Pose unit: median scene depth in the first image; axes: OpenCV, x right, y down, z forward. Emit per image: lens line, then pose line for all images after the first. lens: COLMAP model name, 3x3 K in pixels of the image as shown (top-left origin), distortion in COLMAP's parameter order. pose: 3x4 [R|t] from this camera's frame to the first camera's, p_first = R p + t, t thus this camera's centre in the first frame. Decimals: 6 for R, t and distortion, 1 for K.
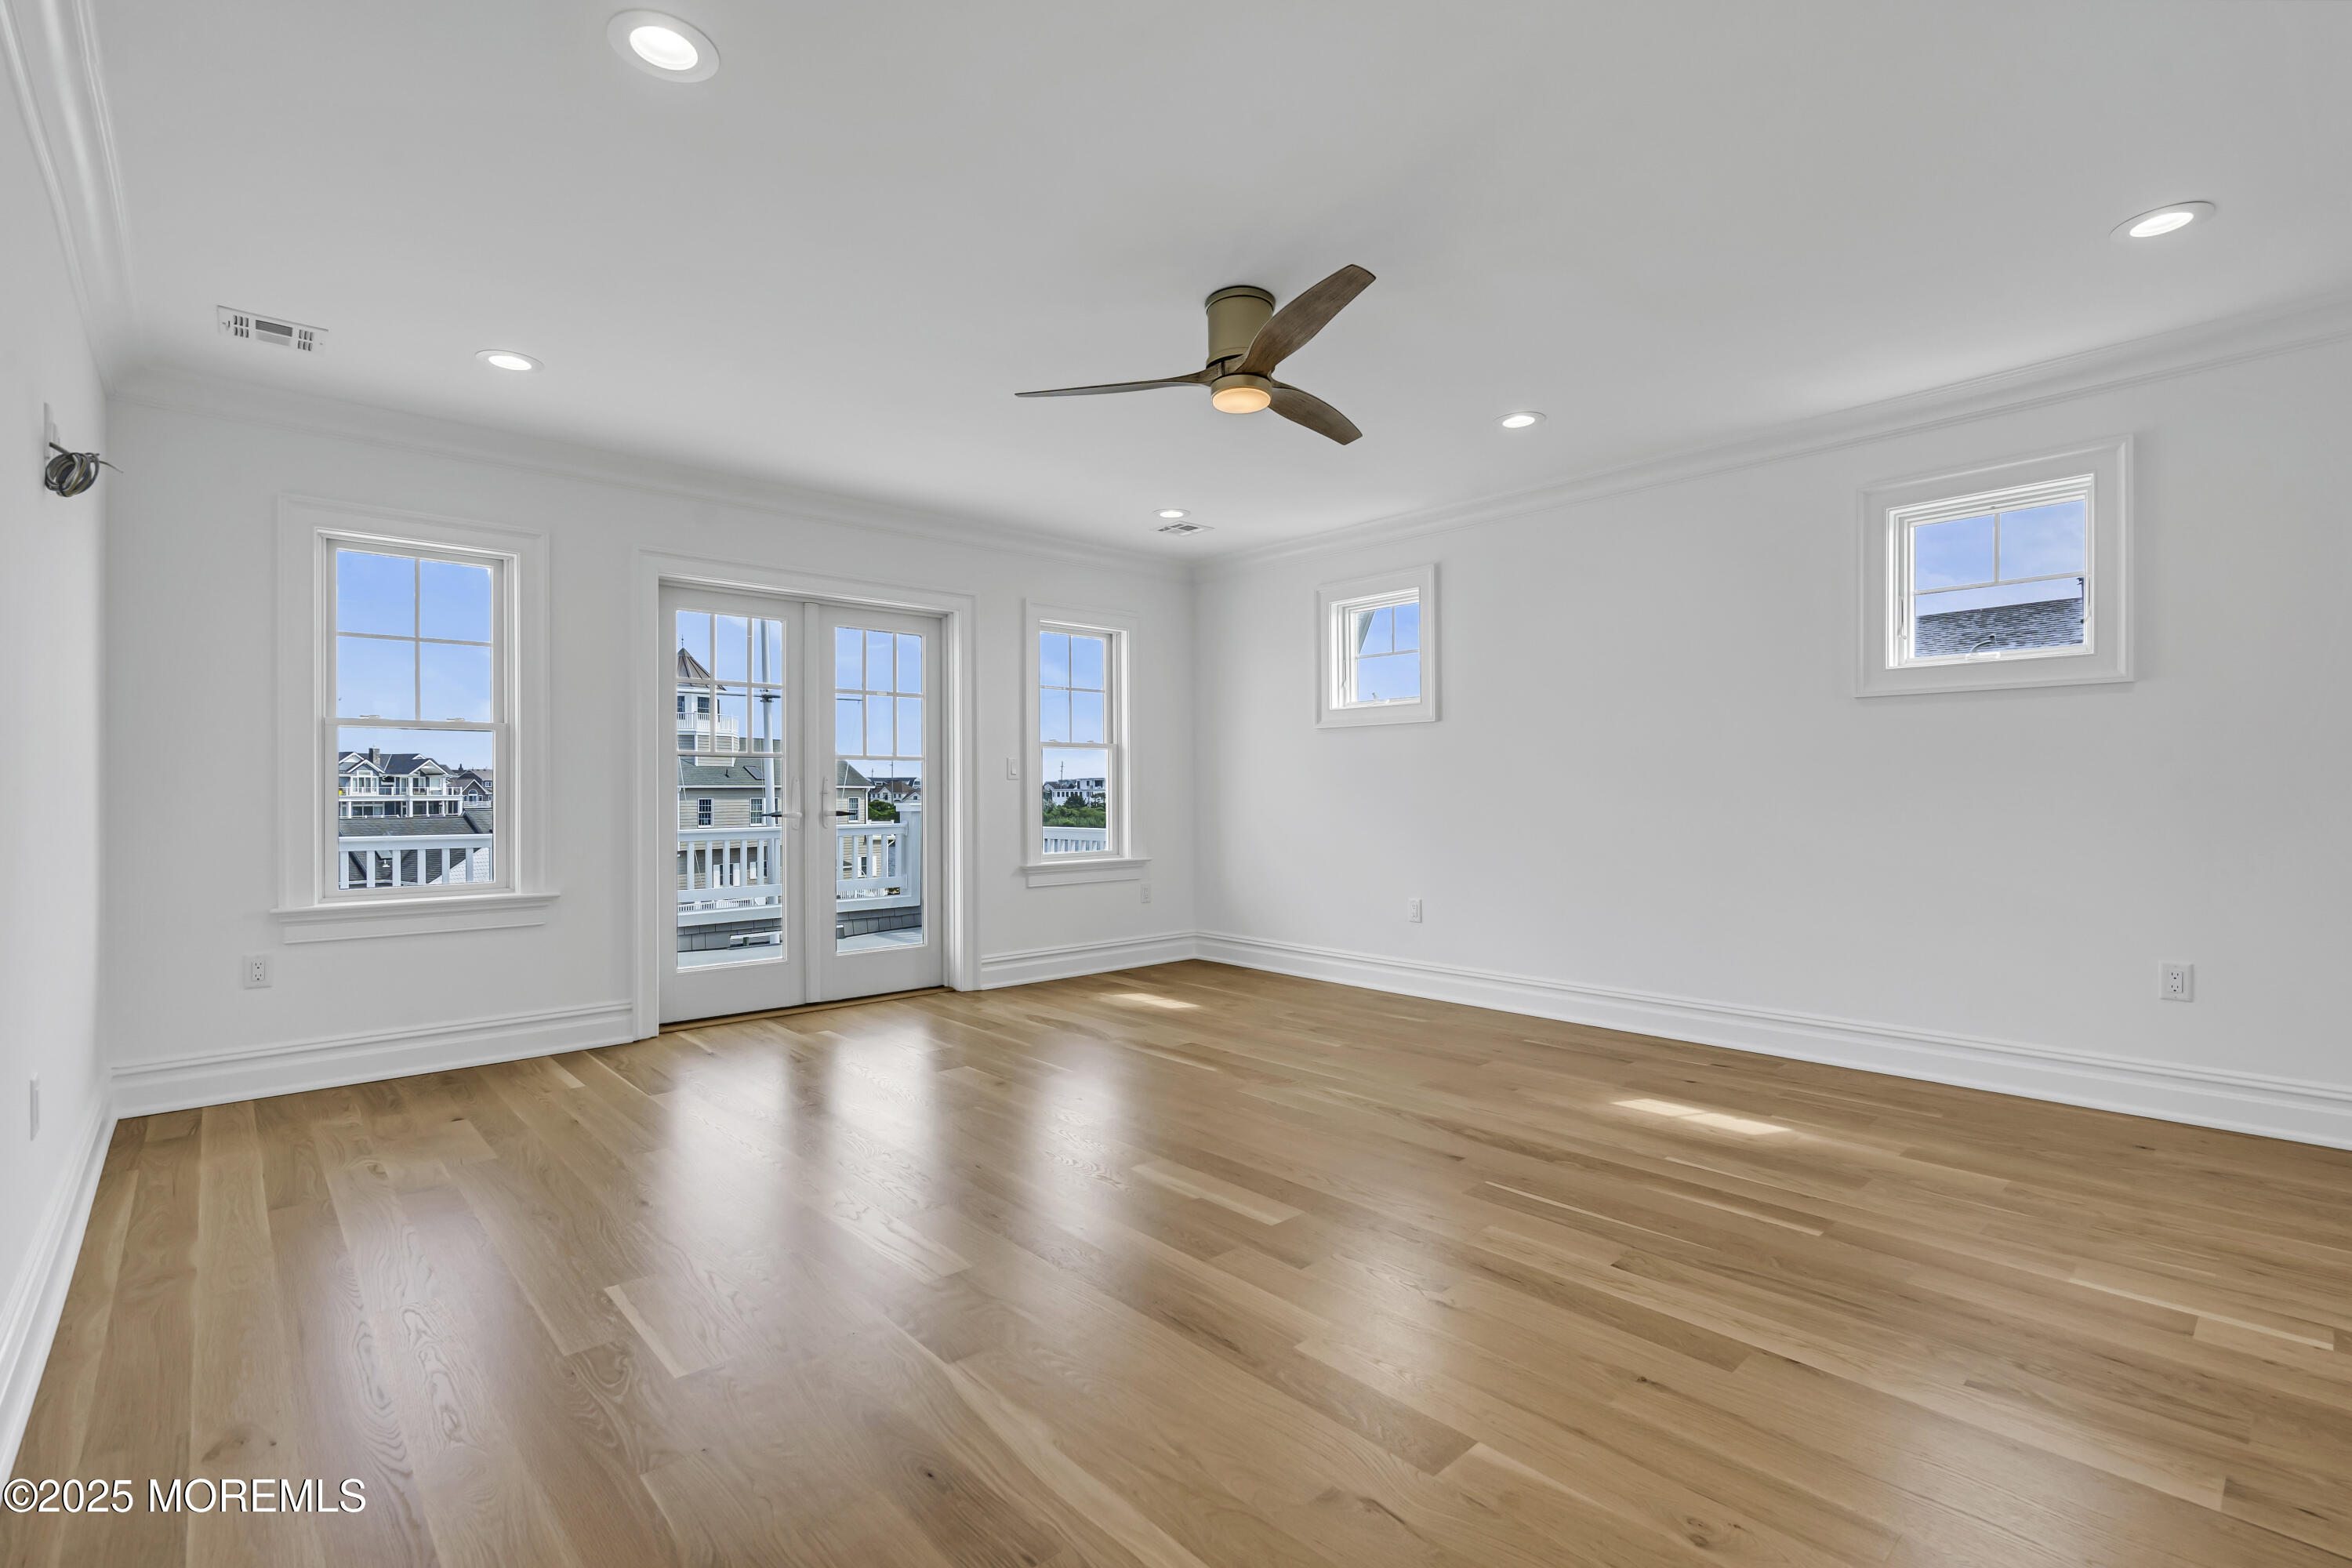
lens RADIAL K [[1065.1, 0, 1173.1], [0, 1065.1, 790.6], [0, 0, 1]] dist [-0.000693, -0.000122]
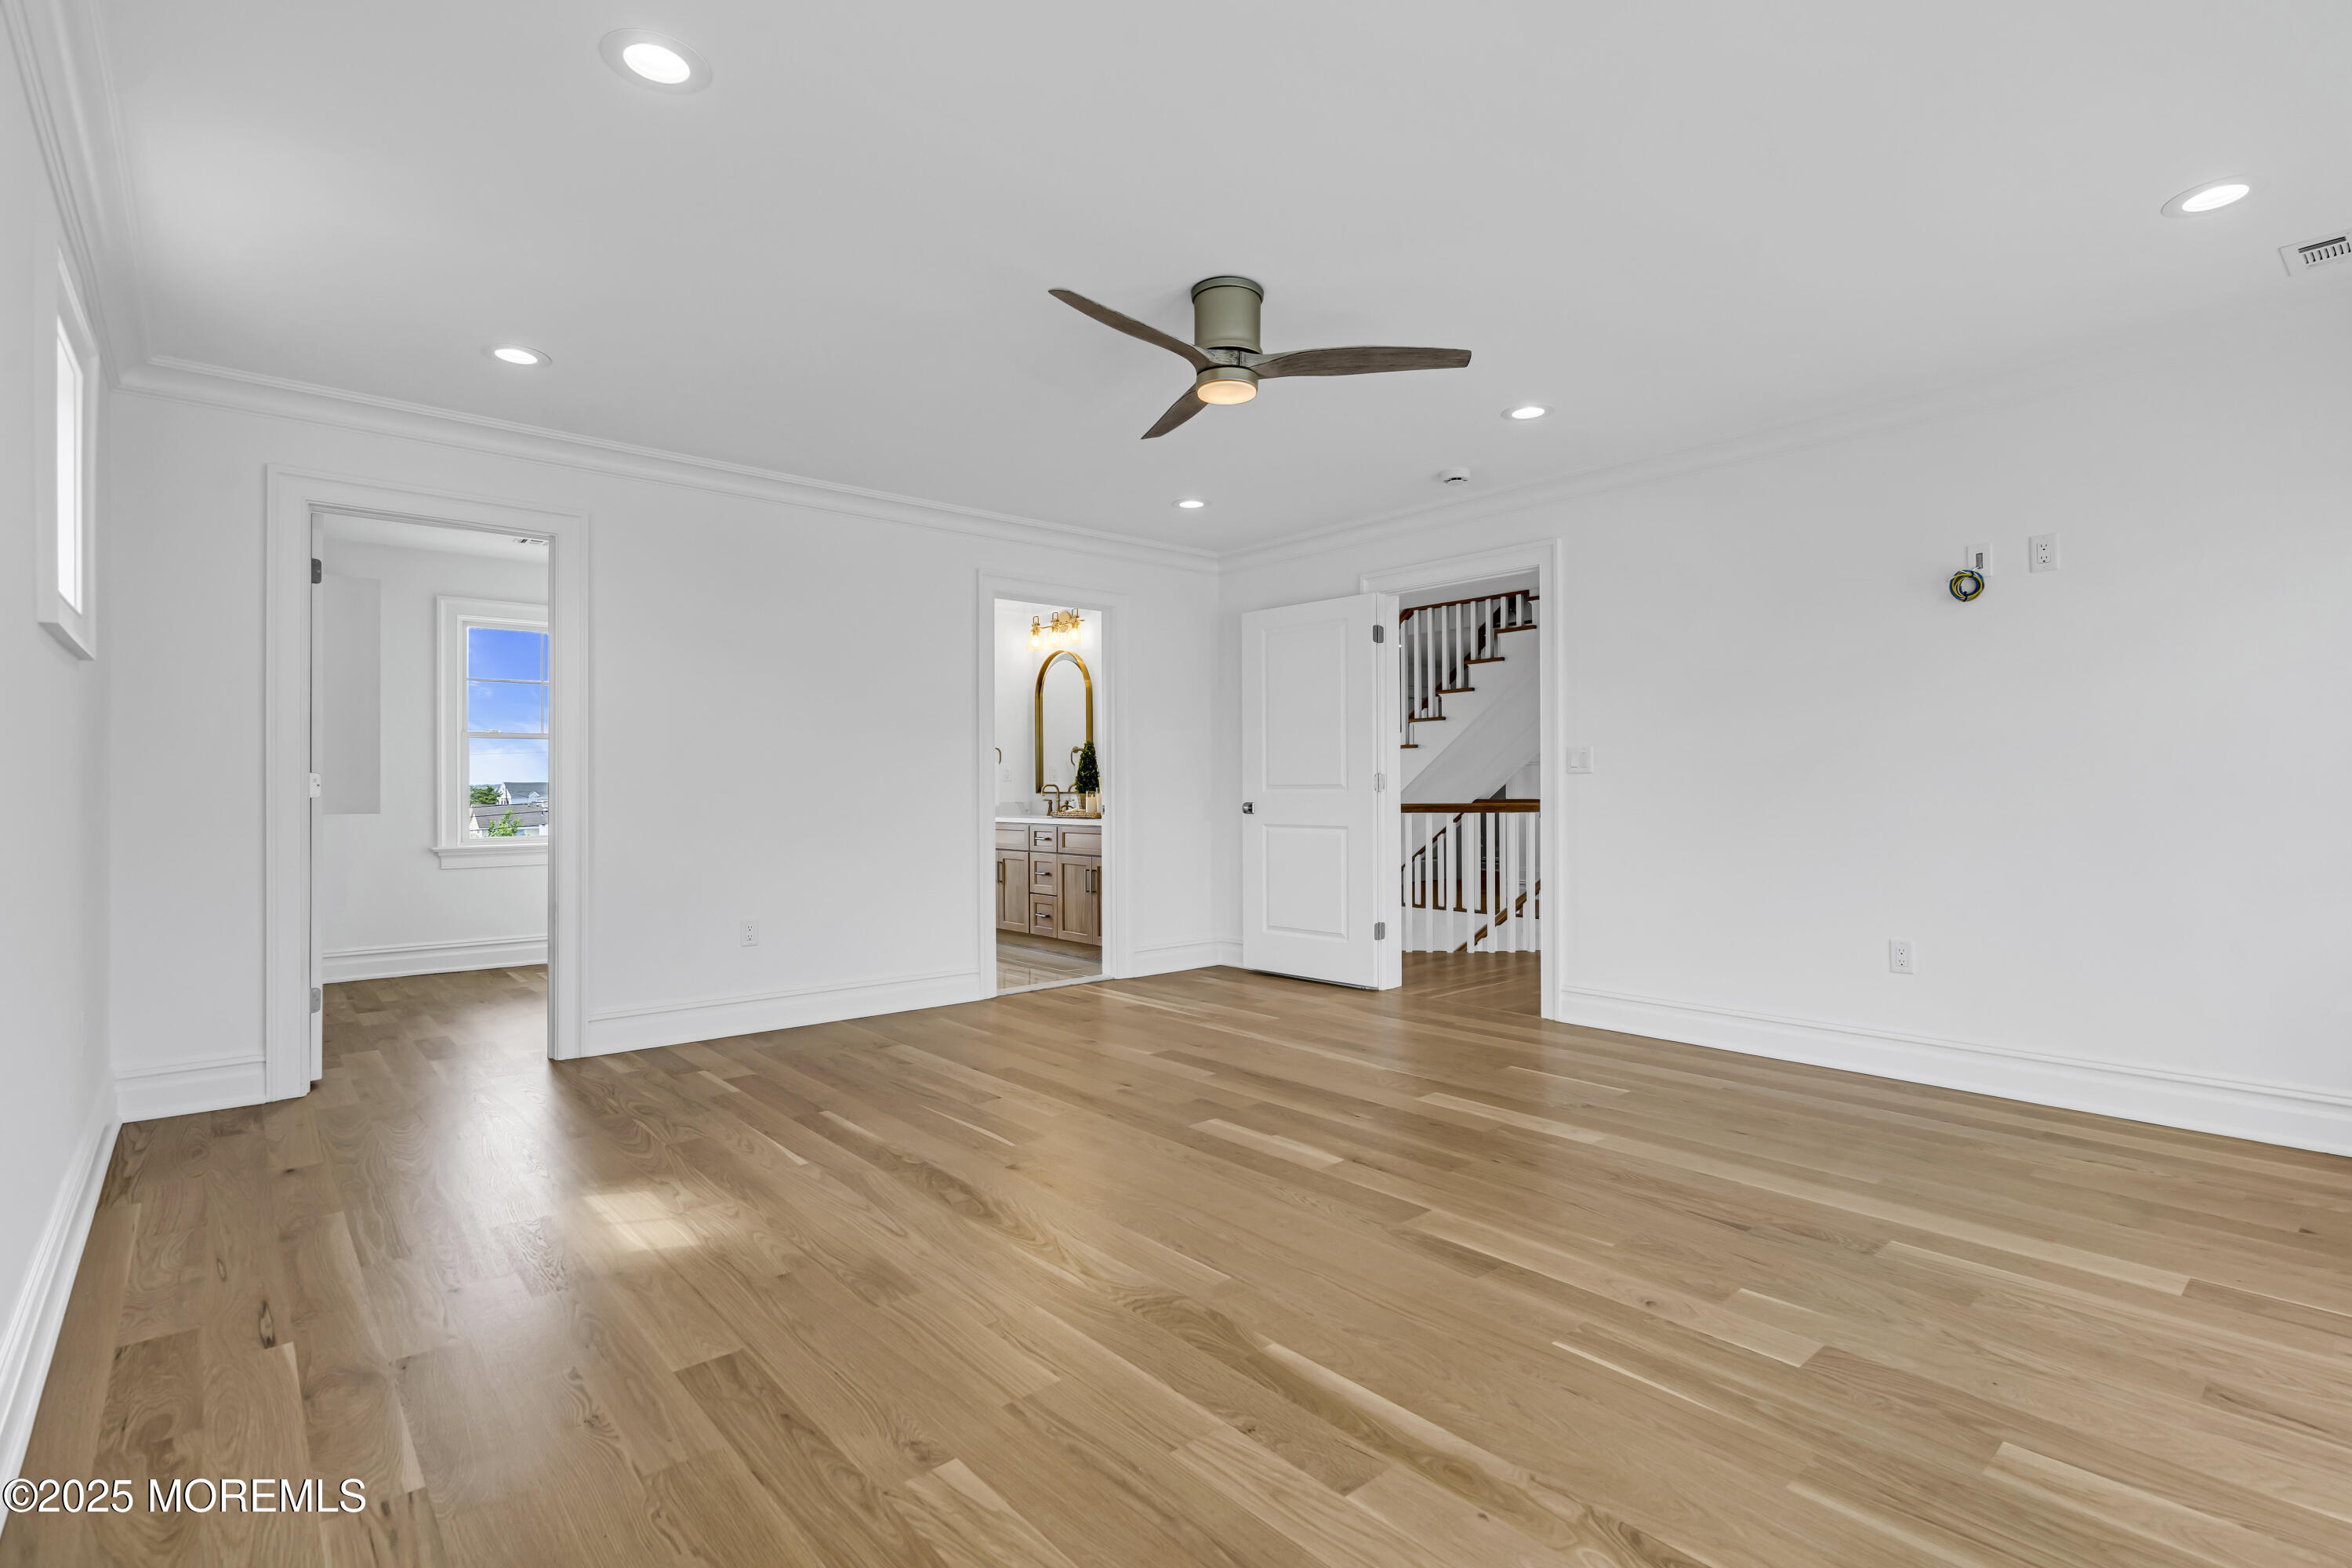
lens RADIAL K [[1065.1, 0, 1173.1], [0, 1065.1, 790.6], [0, 0, 1]] dist [-0.000693, -0.000122]
pose [[-0.999714, 0.007568, 0.022676, 0.095330], [0.007454, 0.999959, -0.005124, 0.005067], [-0.022714, -0.004953, -0.999730, 1.987361]]
